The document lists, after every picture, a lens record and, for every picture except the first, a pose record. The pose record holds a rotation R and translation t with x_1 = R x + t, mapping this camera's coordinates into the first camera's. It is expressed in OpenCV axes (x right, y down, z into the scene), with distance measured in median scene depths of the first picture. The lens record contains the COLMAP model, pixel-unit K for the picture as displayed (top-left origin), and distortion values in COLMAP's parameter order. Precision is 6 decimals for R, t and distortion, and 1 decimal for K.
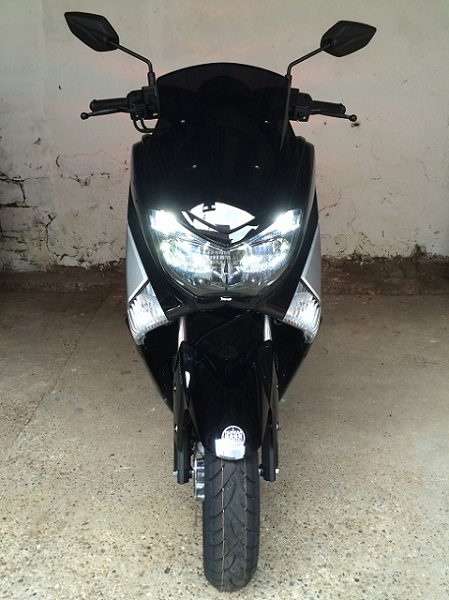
lens RADIAL K [[509.1, 0, 224.5], [0, 509.1, 300.0], [0, 0, 1]] dist [0.078170, -0.121473]
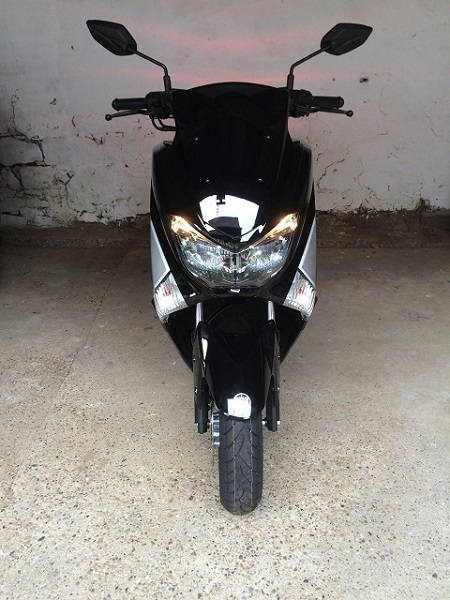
lens RADIAL K [[514.5, 0, 223.9], [0, 514.5, 301.2], [0, 0, 1]] dist [0.073690, -0.129225]
pose [[0.999597, -0.008280, -0.027147, 0.006067], [0.011973, 0.990245, 0.138820, -0.107924], [0.025733, -0.139090, 0.989945, -0.158948]]
